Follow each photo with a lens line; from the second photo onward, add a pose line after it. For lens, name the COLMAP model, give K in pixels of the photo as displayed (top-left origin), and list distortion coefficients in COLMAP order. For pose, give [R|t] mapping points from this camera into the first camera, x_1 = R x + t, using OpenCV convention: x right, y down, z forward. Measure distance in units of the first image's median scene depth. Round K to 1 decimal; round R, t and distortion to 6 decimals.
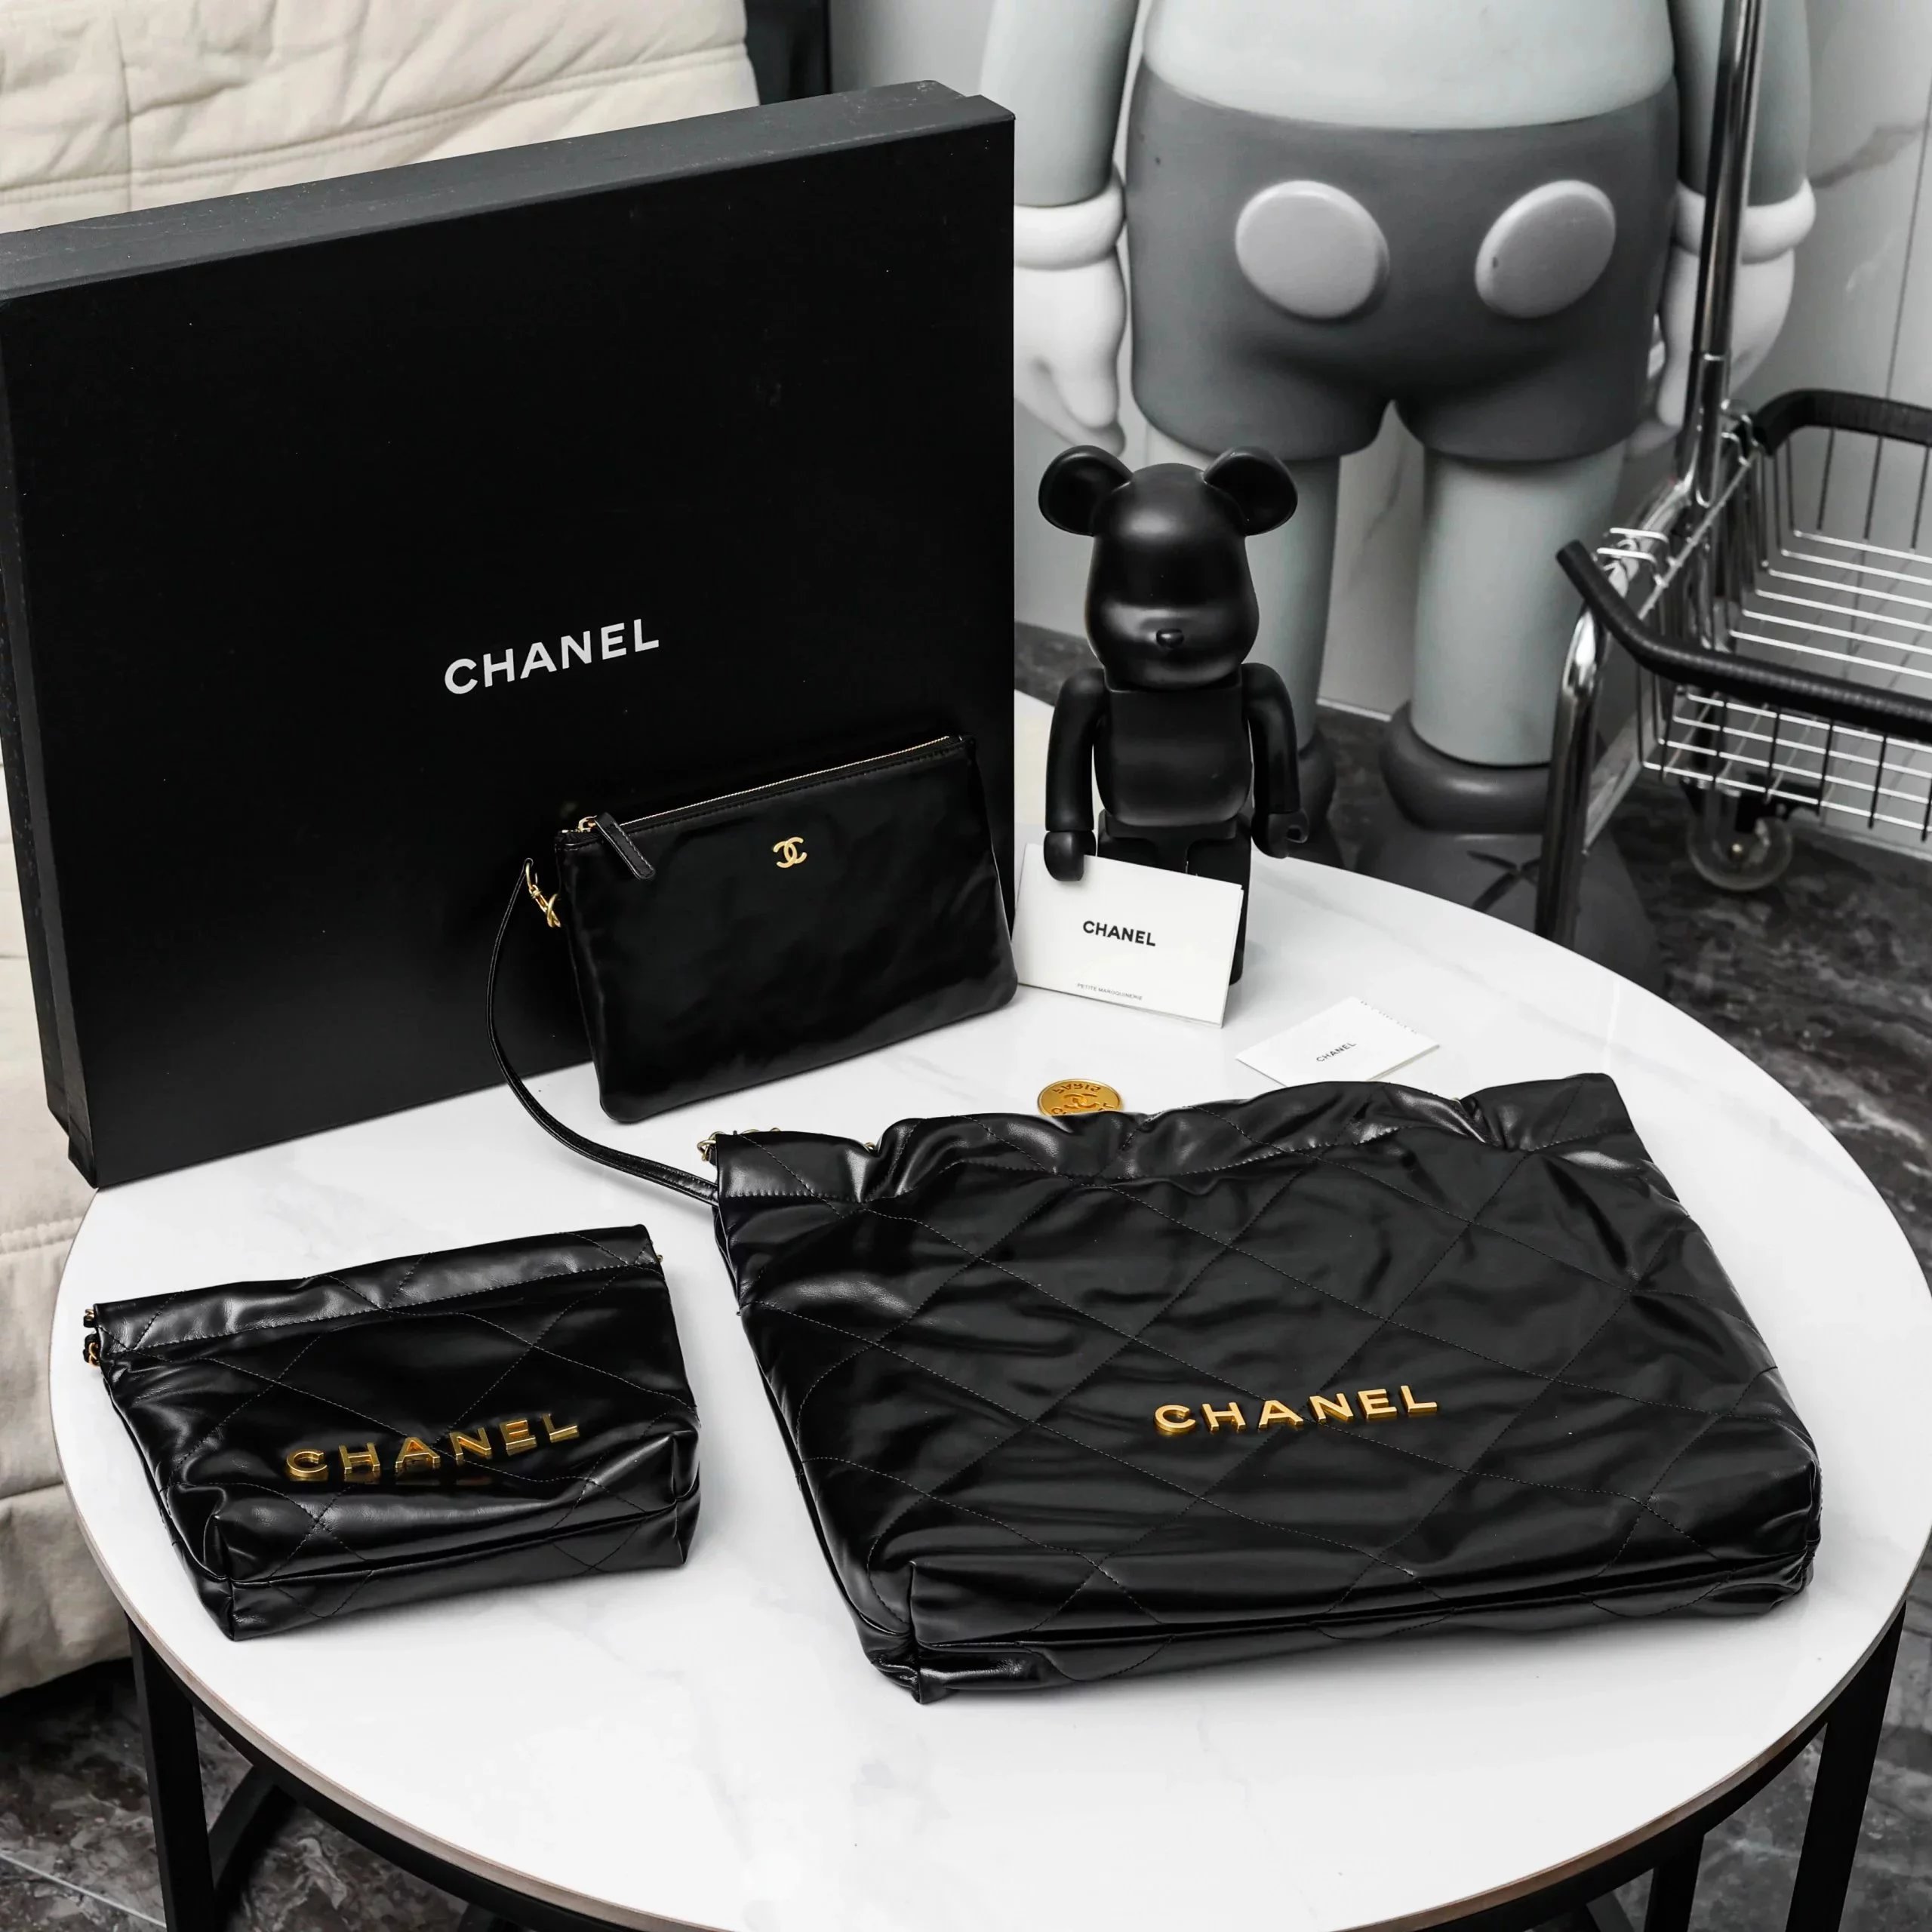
lens RADIAL K [[4410.9, 0, 966.0], [0, 4410.9, 966.0], [0, 0, 1]] dist [-0.021882, -0.021277]
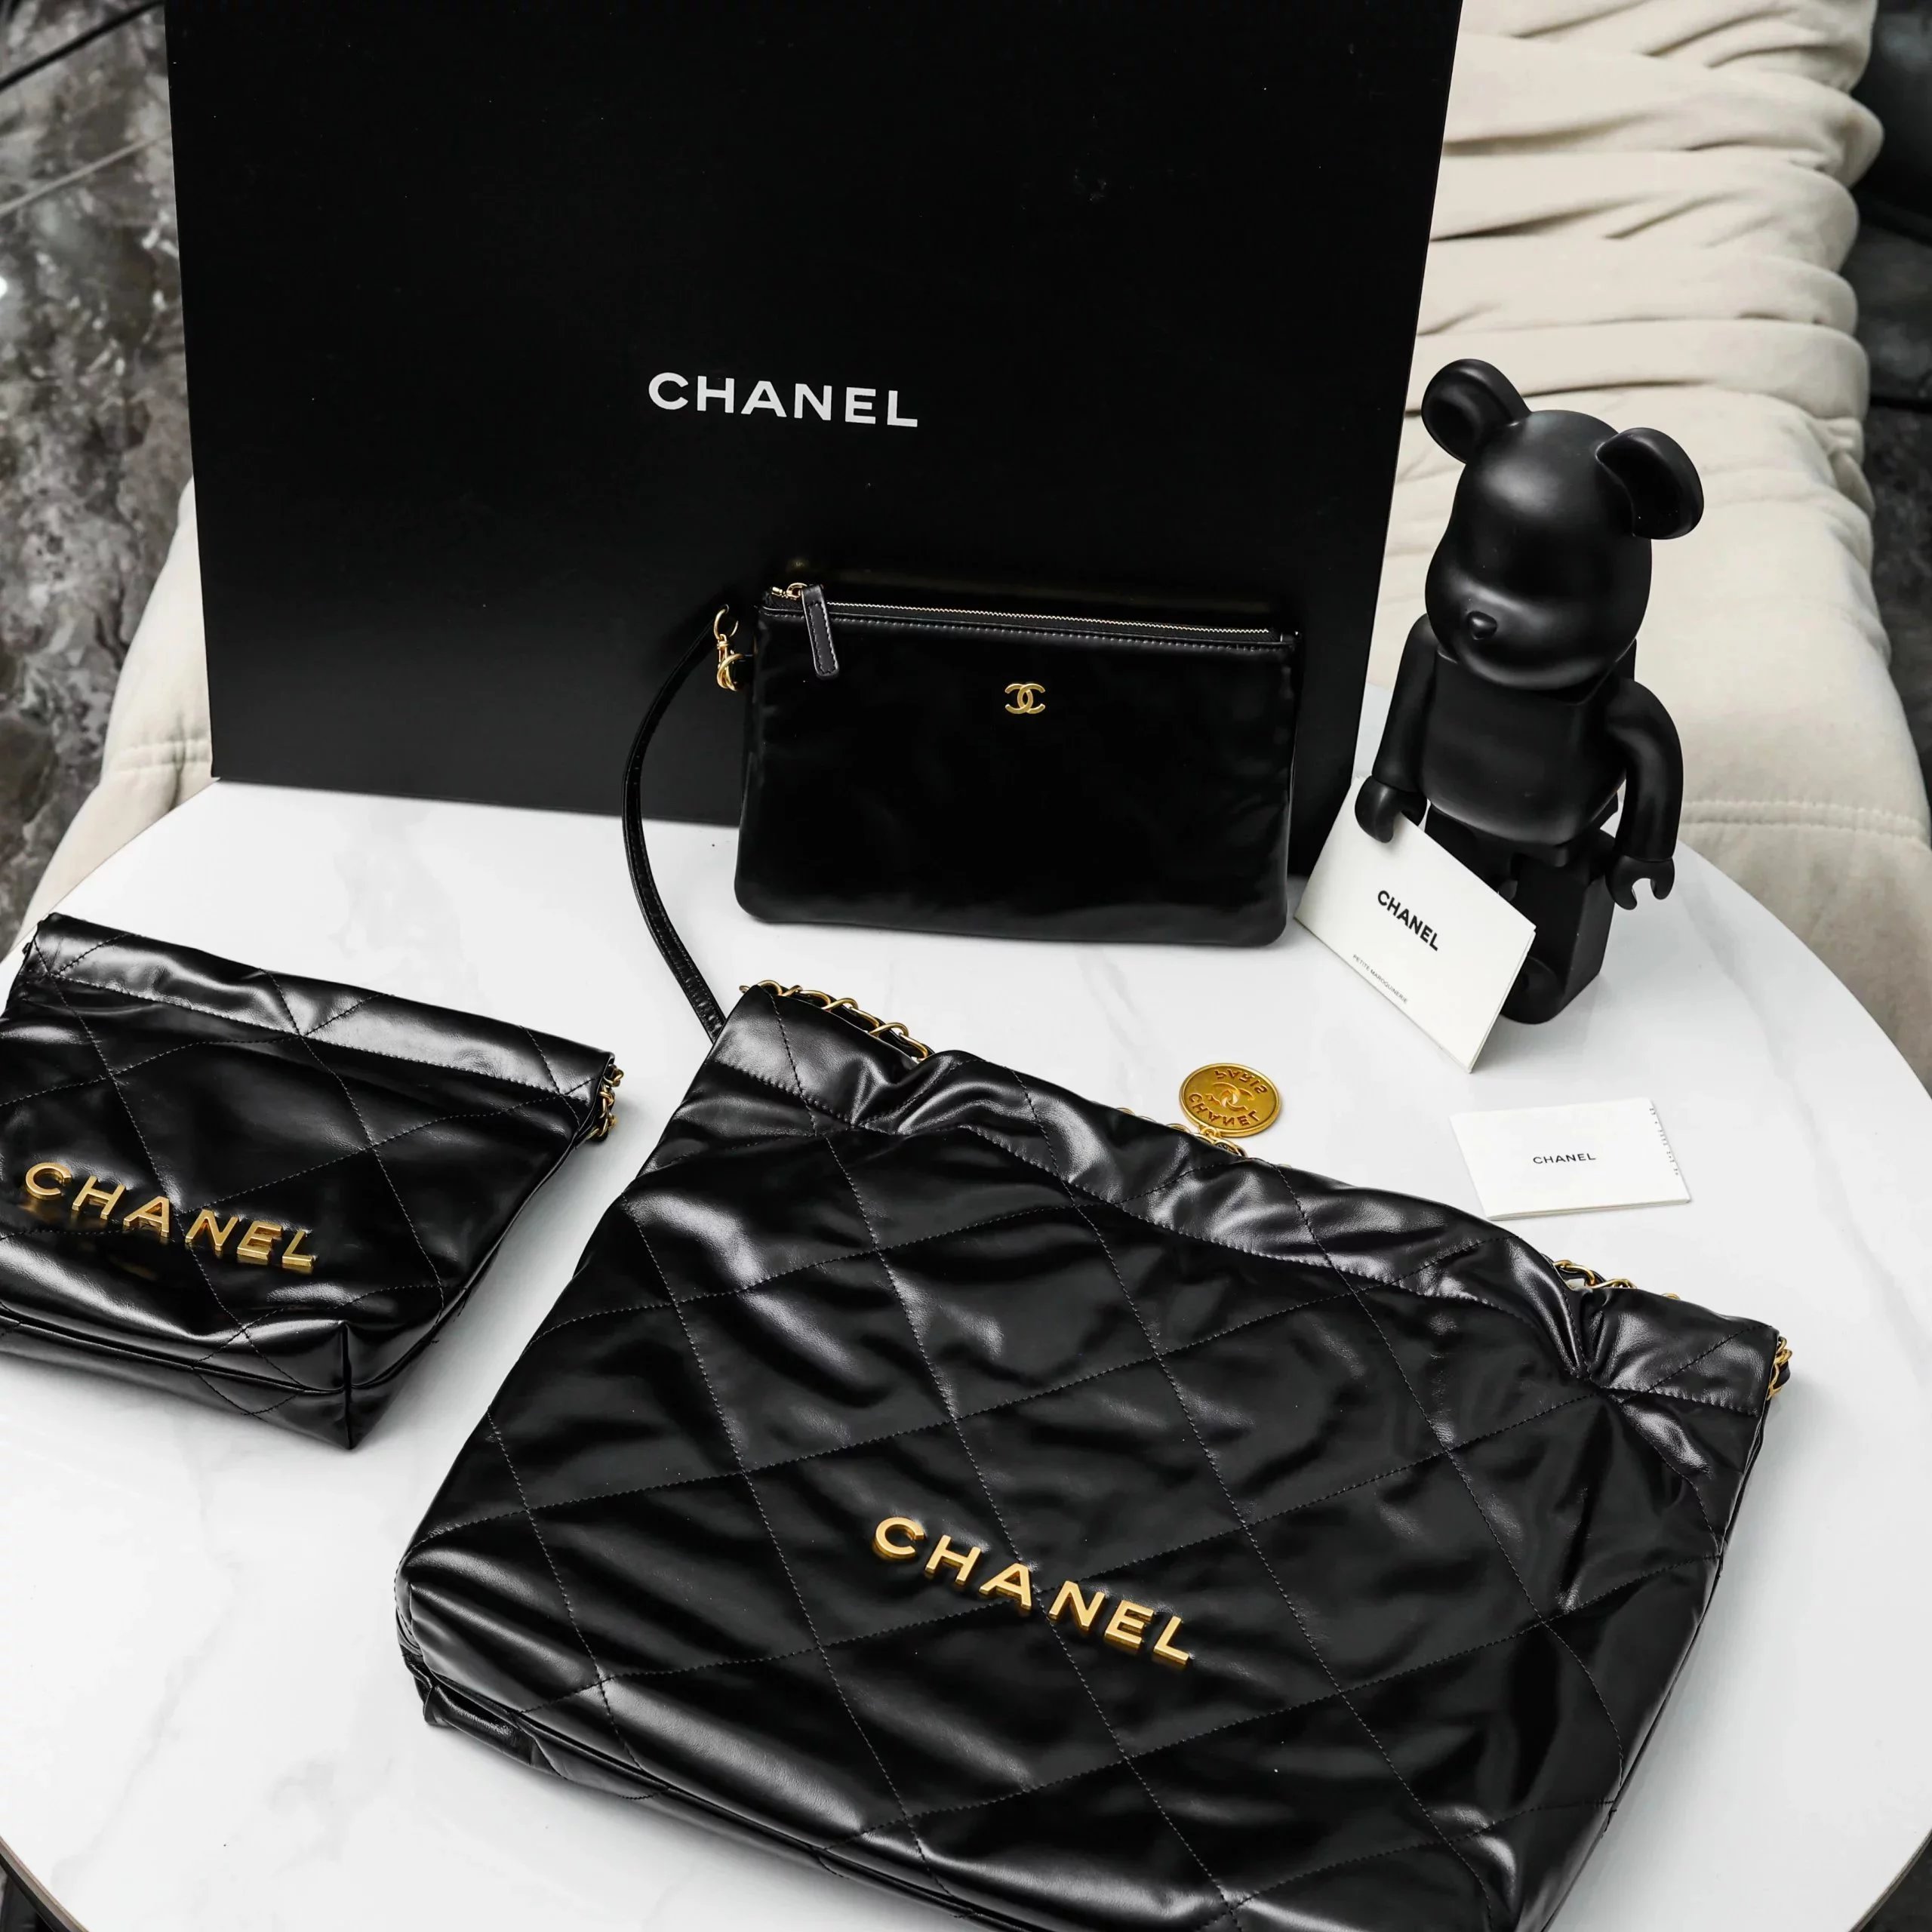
lens RADIAL K [[4410.9, 0, 966.0], [0, 4410.9, 966.0], [0, 0, 1]] dist [-0.021882, -0.021277]
pose [[0.832215, 0.388135, -0.395942, 0.321377], [-0.308010, 0.917419, 0.251937, -0.197500], [0.461030, -0.087712, 0.883039, 0.244498]]
